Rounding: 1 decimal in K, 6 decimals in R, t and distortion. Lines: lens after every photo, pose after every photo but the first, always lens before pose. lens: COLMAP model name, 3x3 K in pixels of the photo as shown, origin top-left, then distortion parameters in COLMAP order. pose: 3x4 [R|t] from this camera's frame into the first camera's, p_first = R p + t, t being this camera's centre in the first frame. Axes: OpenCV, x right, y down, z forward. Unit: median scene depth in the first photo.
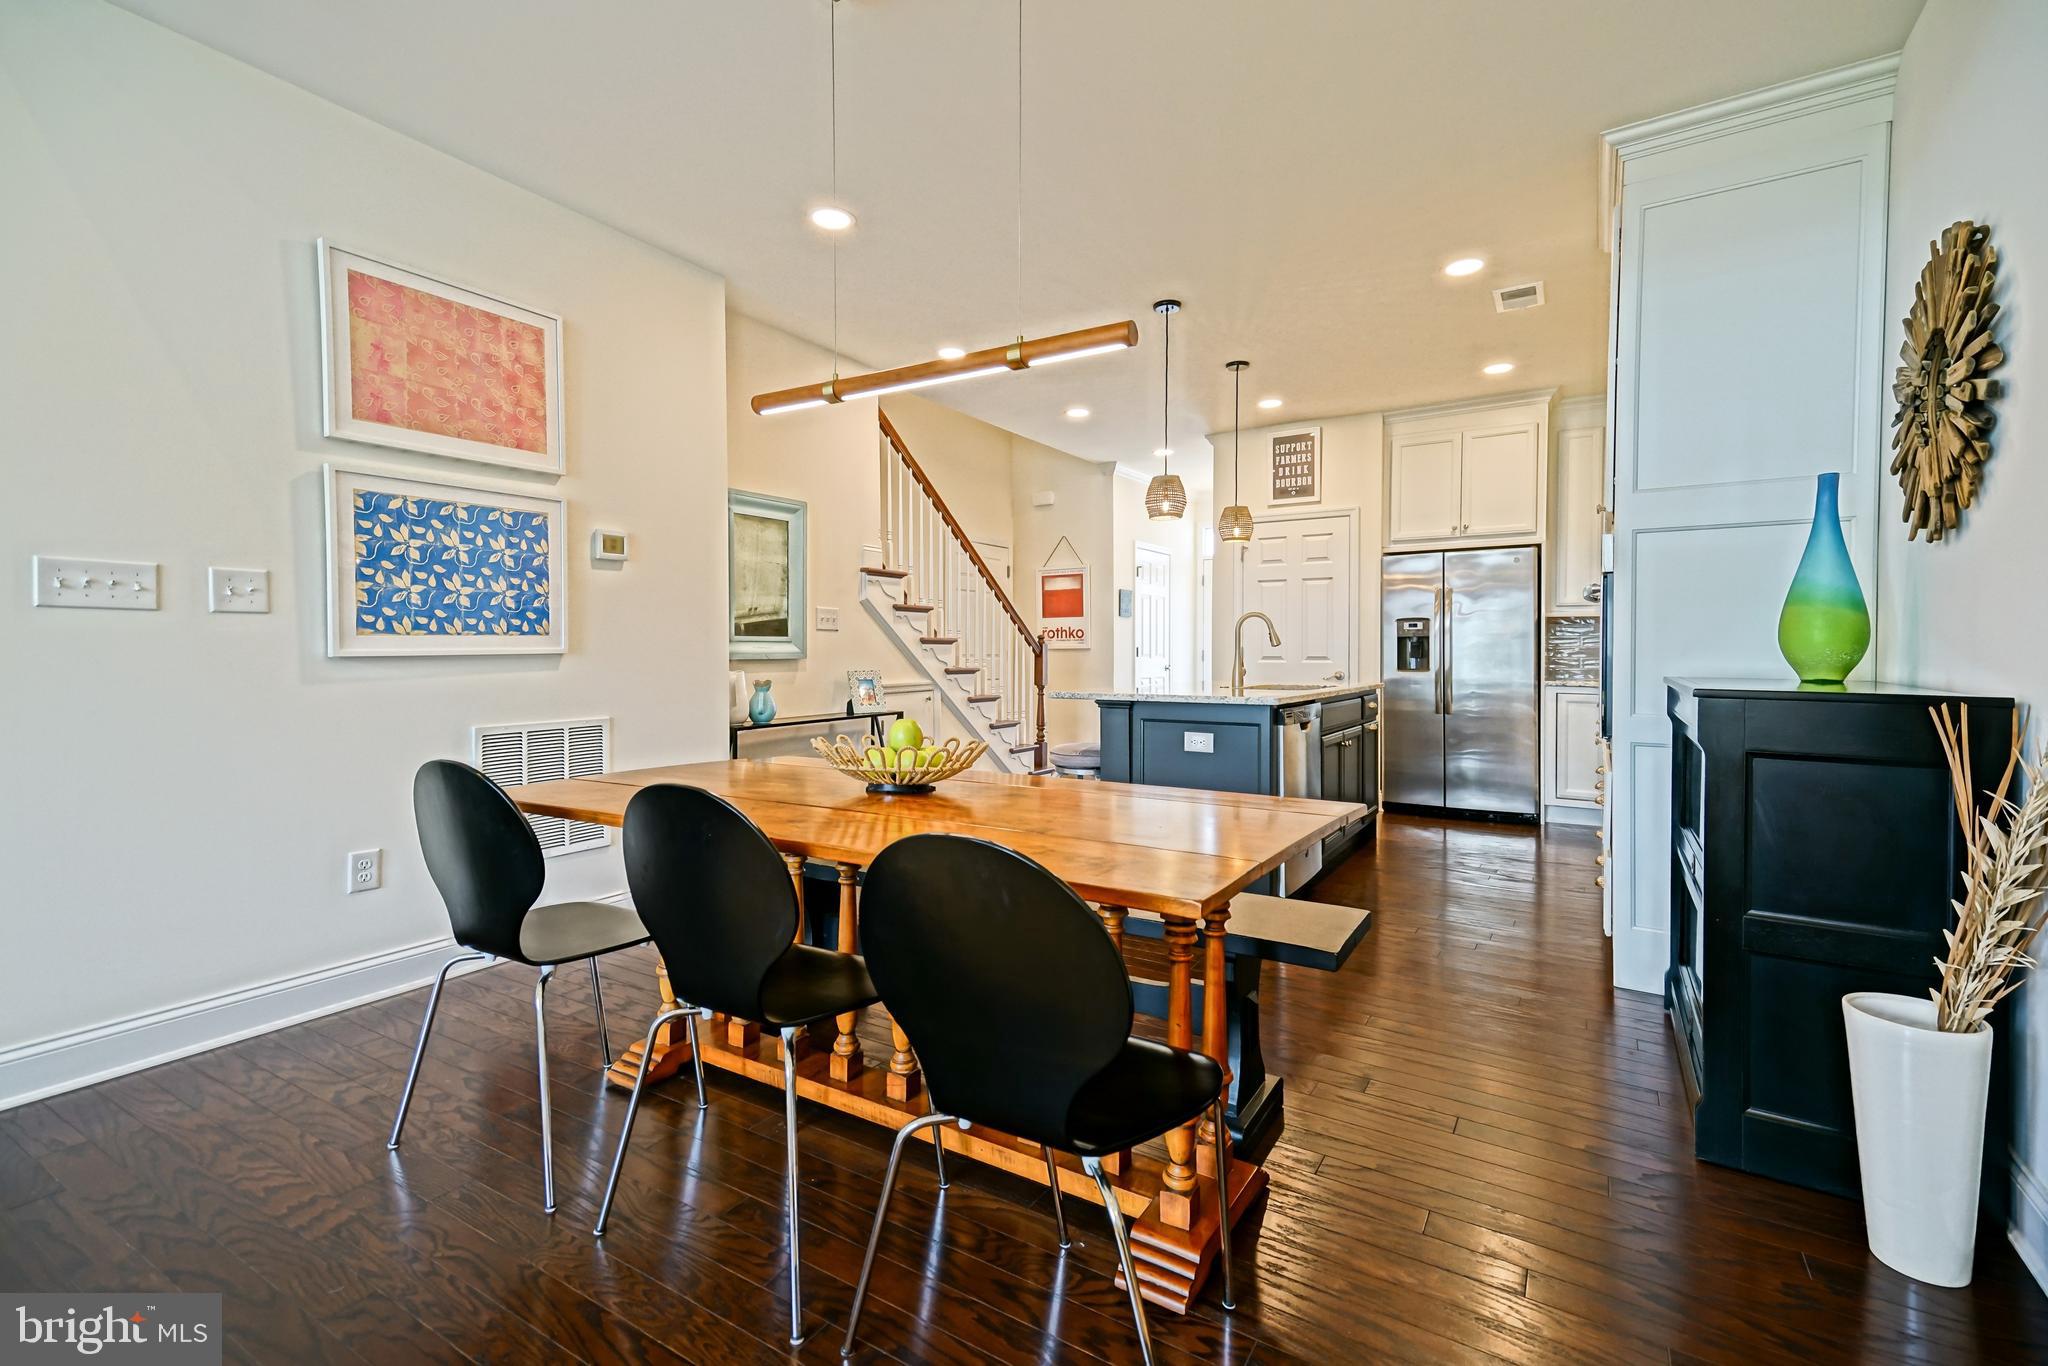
lens RADIAL K [[902.5, 0, 1020.4], [0, 902.5, 660.9], [0, 0, 1]] dist [0.037519, -0.000017]
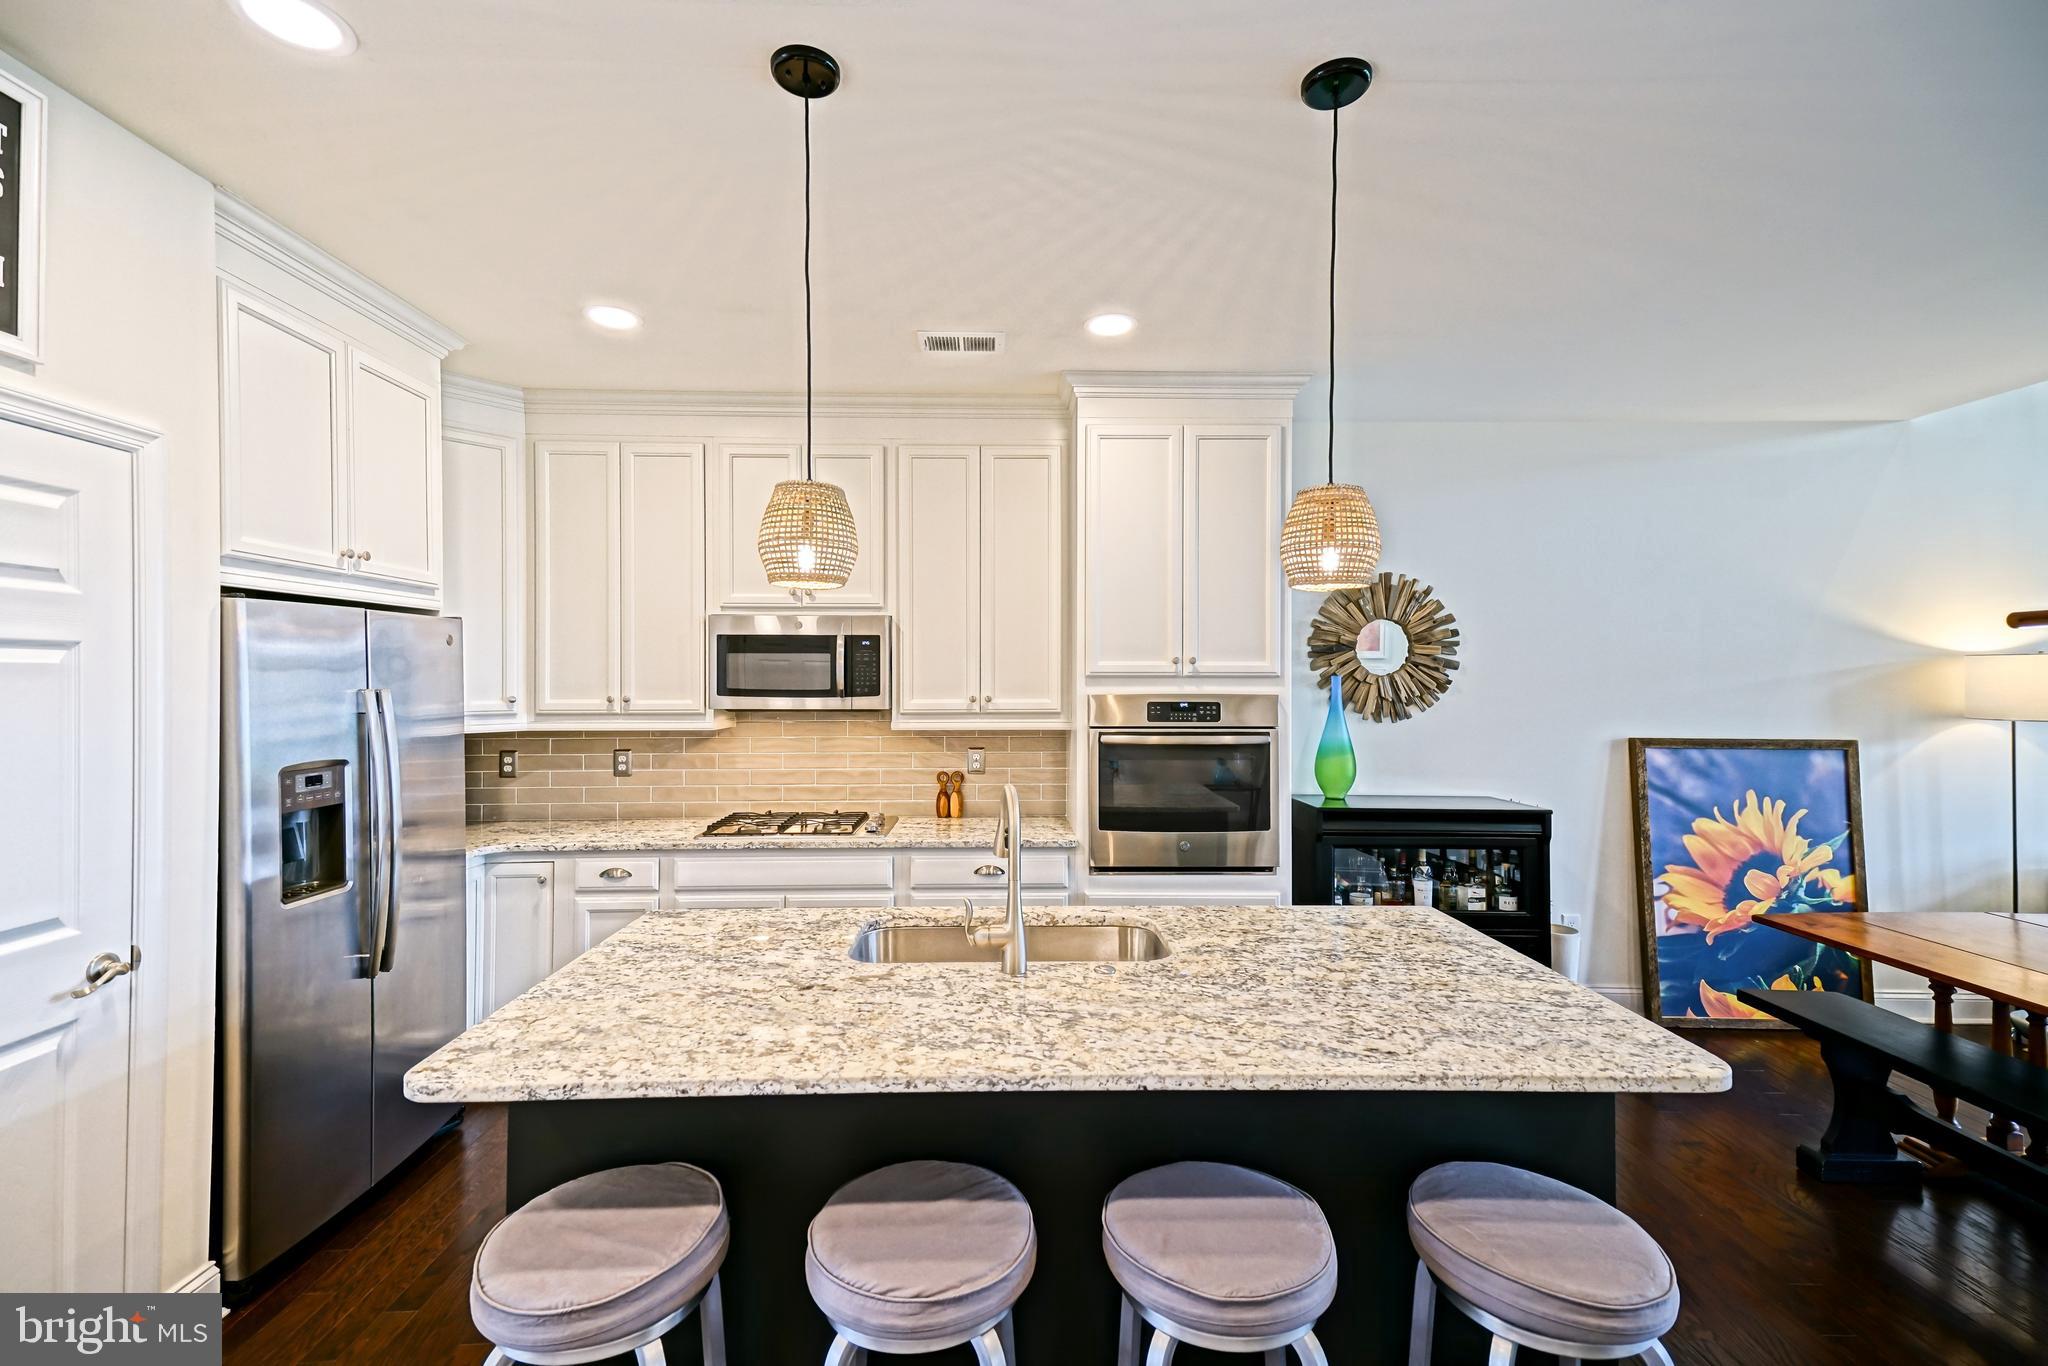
lens RADIAL K [[864.6, 0, 1009.6], [0, 864.6, 684.6], [0, 0, 1]] dist [0.038092, -0.000033]
pose [[-0.547581, -0.004281, 0.836742, -0.066403], [0.008210, 0.999911, 0.010489, -0.082331], [-0.836713, 0.012613, -0.547497, 0.946672]]
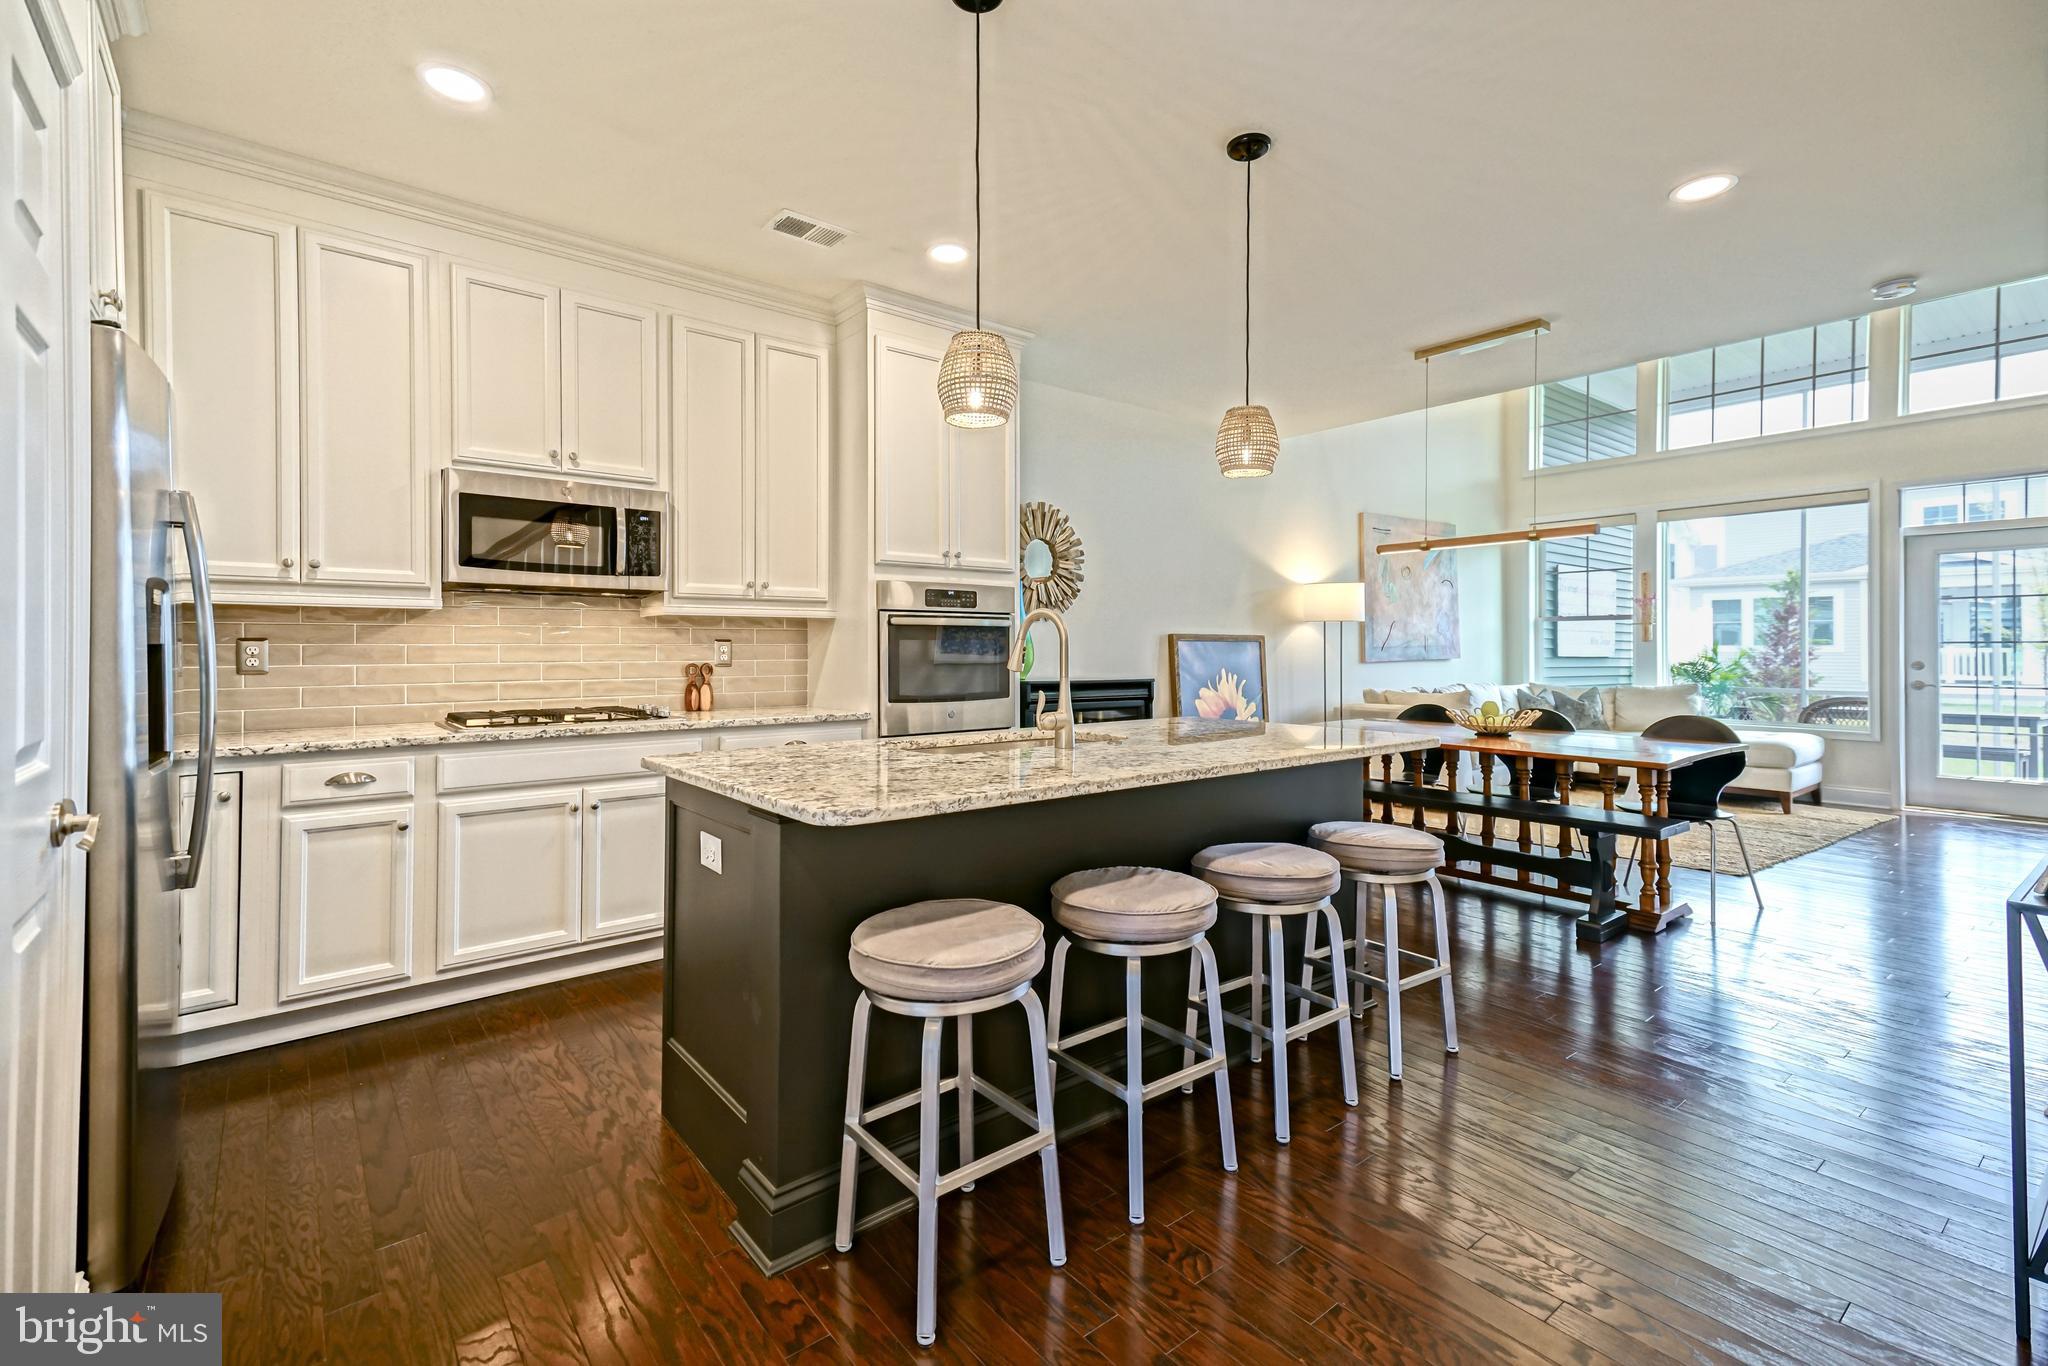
lens RADIAL K [[888.0, 0, 993.2], [0, 888.0, 644.5], [0, 0, 1]] dist [0.028149, 0.000052]
pose [[-0.936703, -0.001421, 0.350121, 0.079202], [0.001894, 0.999957, 0.009126, -0.028212], [-0.350119, 0.009212, -0.936660, 1.167335]]
